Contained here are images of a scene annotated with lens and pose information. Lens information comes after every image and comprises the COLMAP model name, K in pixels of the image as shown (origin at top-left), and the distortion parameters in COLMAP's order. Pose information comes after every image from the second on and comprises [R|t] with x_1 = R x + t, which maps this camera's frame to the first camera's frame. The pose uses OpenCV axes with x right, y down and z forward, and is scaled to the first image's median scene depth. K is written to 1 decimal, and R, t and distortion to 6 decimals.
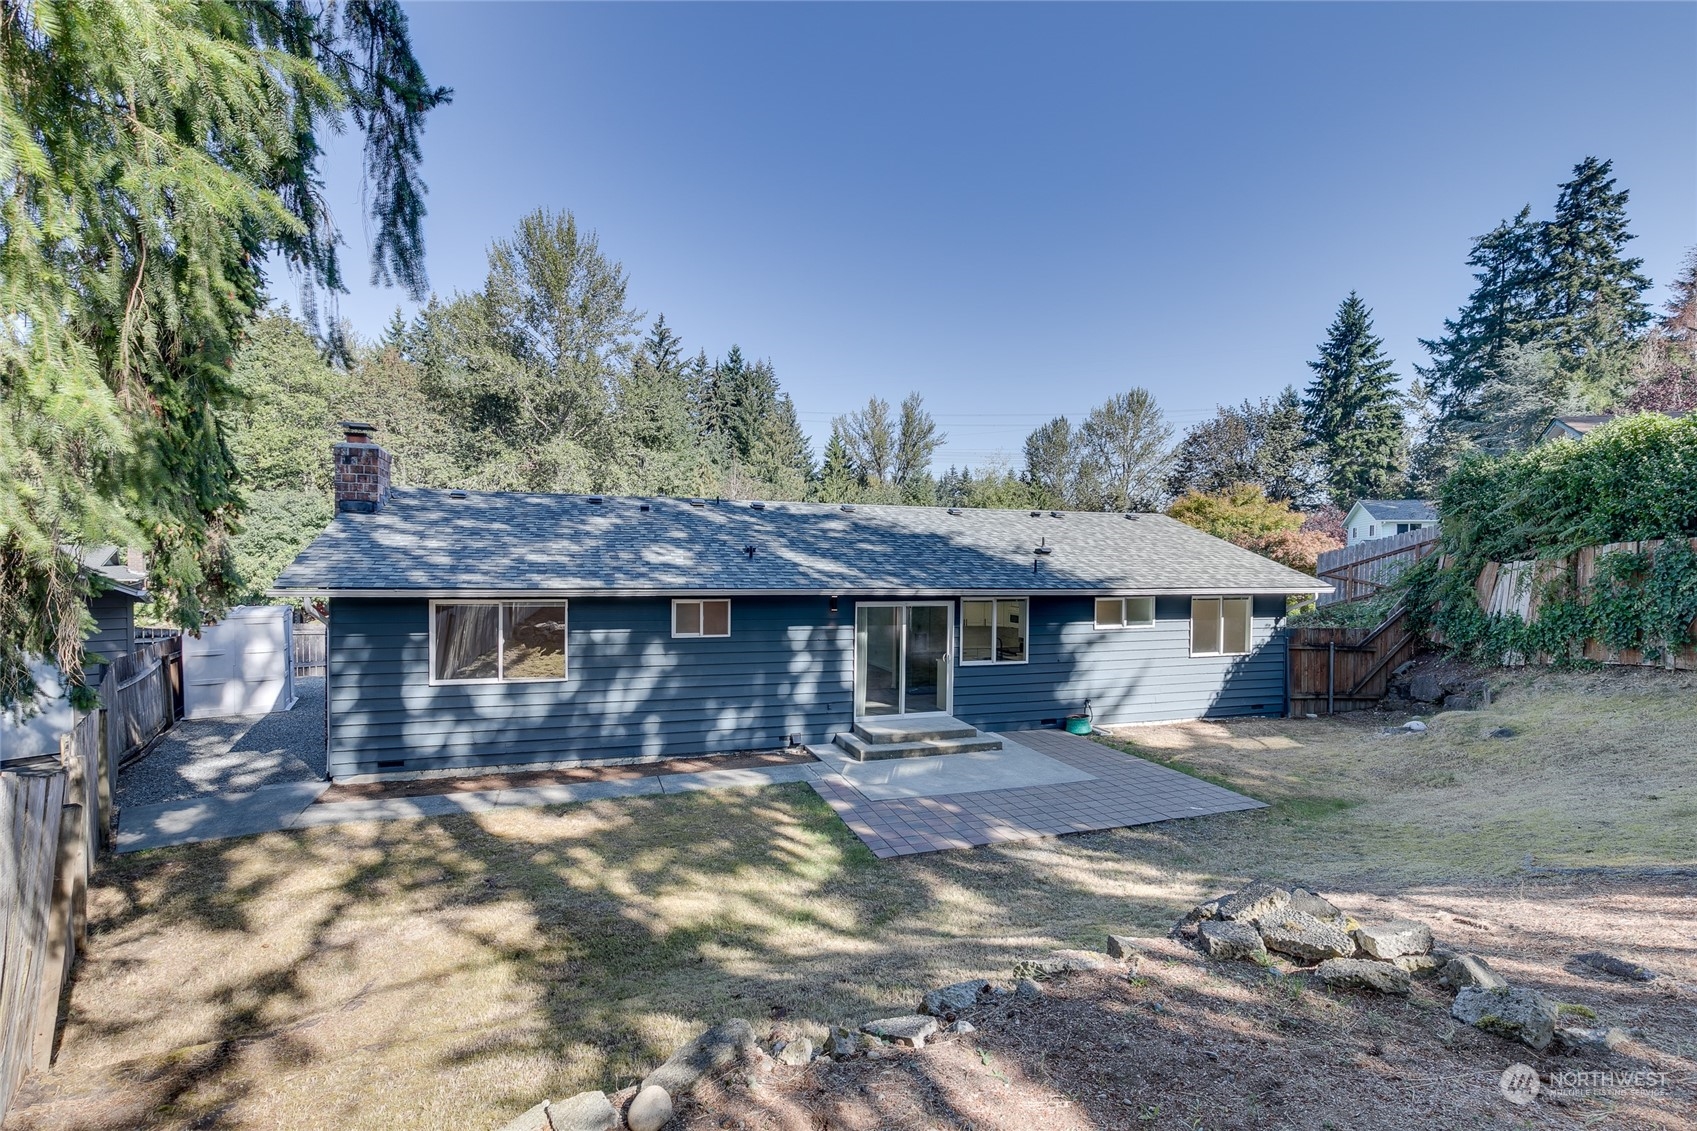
lens RADIAL K [[797.6, 0, 848.5], [0, 797.6, 565.5], [0, 0, 1]] dist [0.021473, -0.000036]
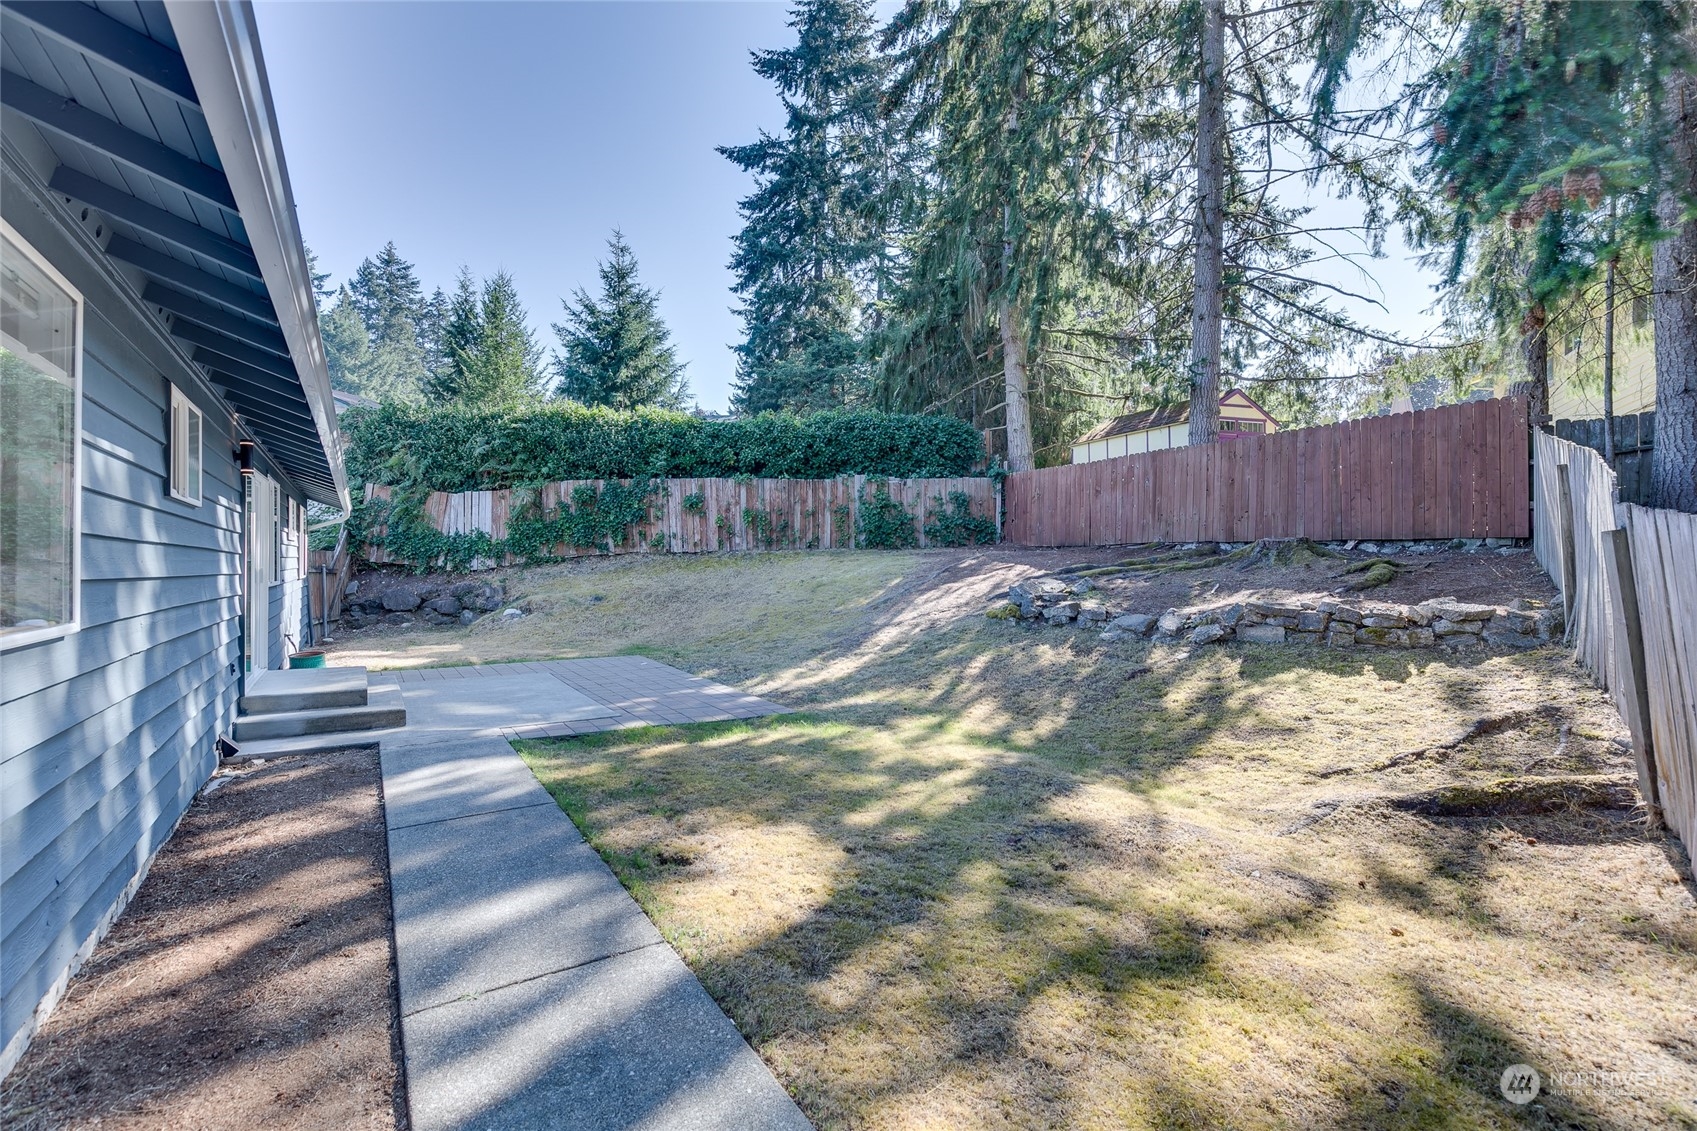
lens RADIAL K [[763.7, 0, 848.5], [0, 763.7, 565.5], [0, 0, 1]] dist [0.010142, -0.000479]
pose [[-0.253985, -0.007843, 0.967176, -0.842124], [0.007528, 0.999921, 0.010086, 0.166760], [-0.967179, 0.009842, -0.253906, 1.119309]]
